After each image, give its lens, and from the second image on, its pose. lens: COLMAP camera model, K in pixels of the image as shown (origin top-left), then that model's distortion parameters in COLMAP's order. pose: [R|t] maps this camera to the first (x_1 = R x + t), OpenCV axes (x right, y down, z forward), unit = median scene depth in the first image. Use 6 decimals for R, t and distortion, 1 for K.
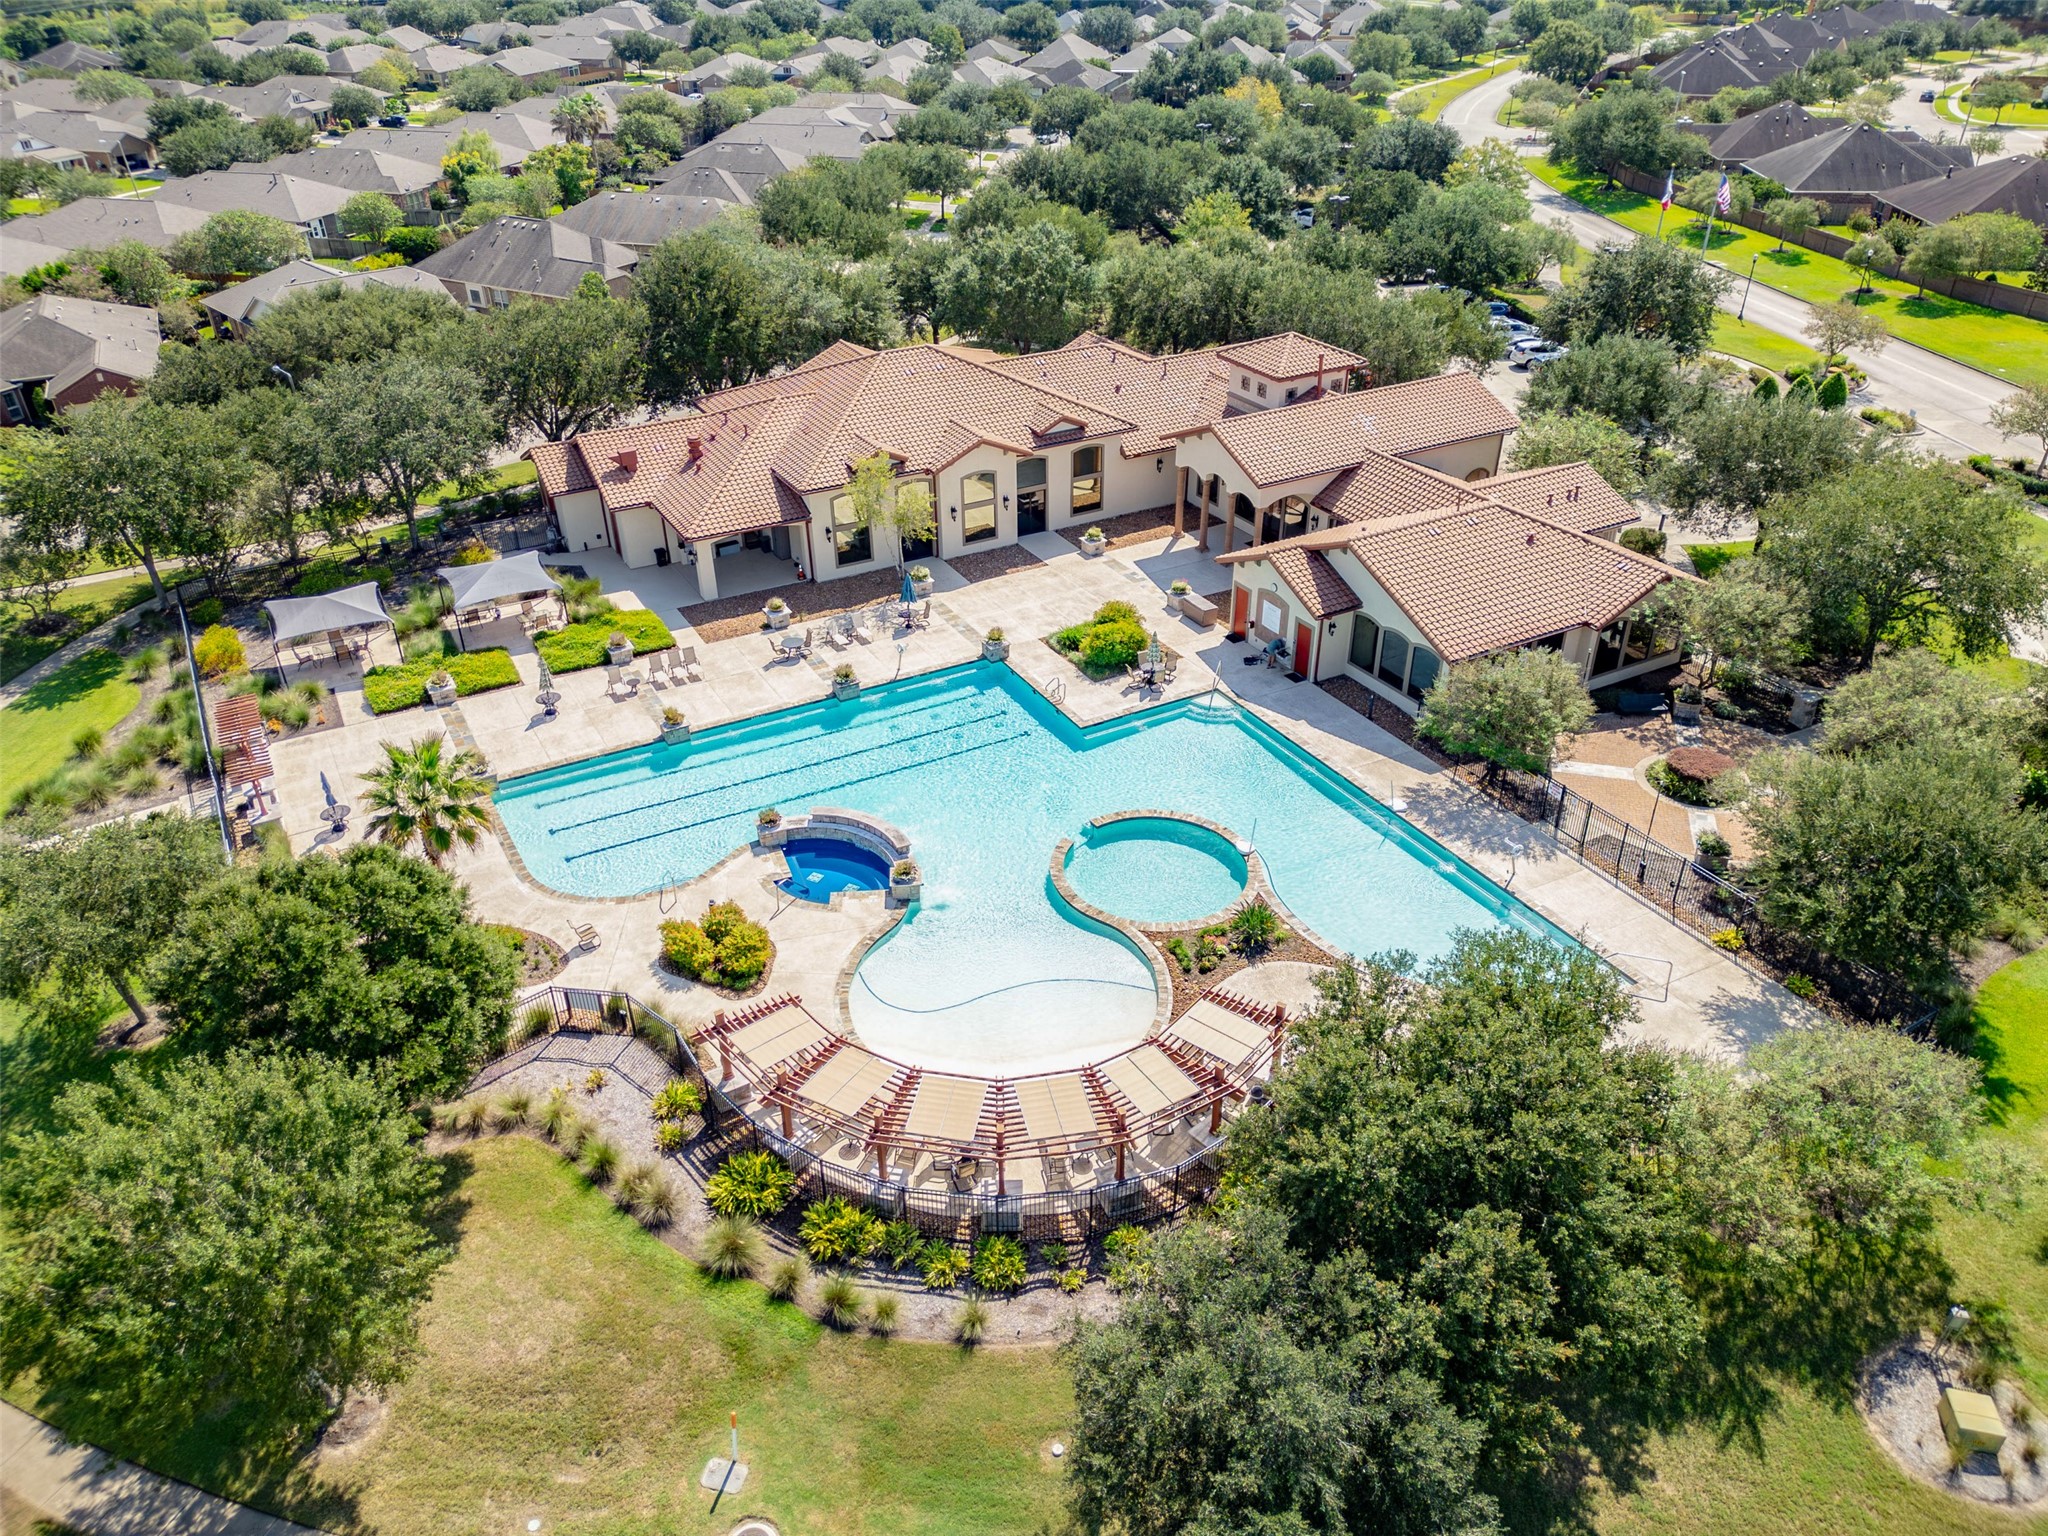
lens RADIAL K [[1448.3, 0, 1023.5], [0, 1448.3, 765.6], [0, 0, 1]] dist [0.066786, -0.061477]
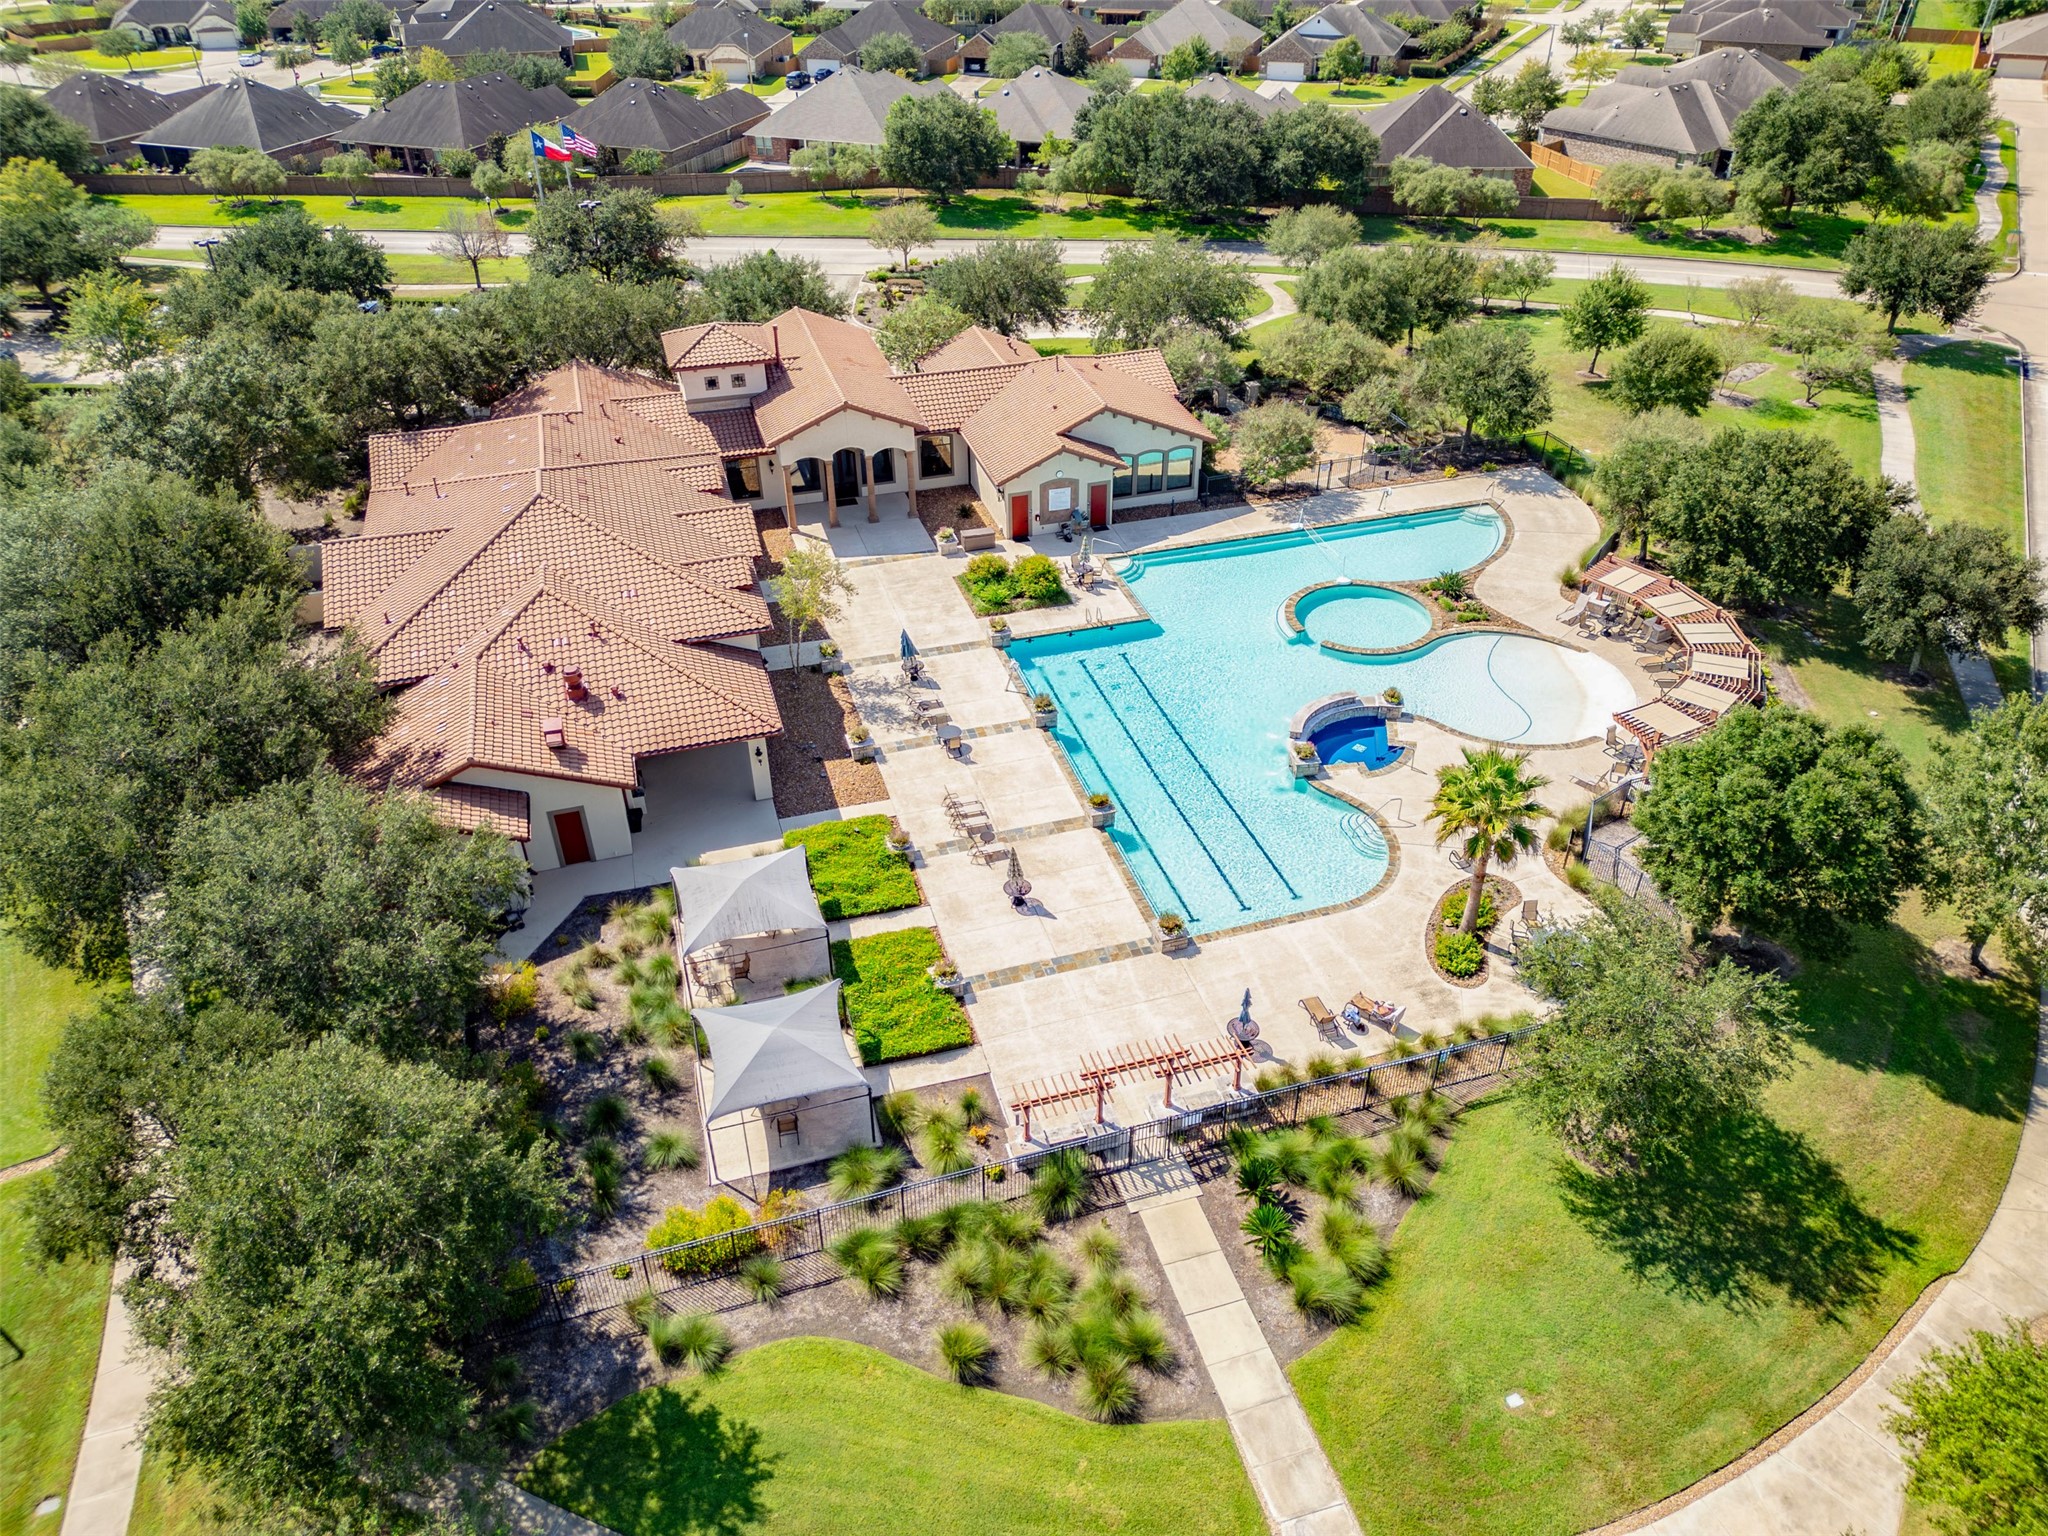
lens RADIAL K [[1448.3, 0, 1023.5], [0, 1448.3, 765.6], [0, 0, 1]] dist [0.066786, -0.061477]
pose [[0.207049, -0.550200, 0.808957, -0.957723], [0.510517, 0.766130, 0.390407, -0.427676], [-0.834567, 0.332153, 0.439513, 0.572106]]
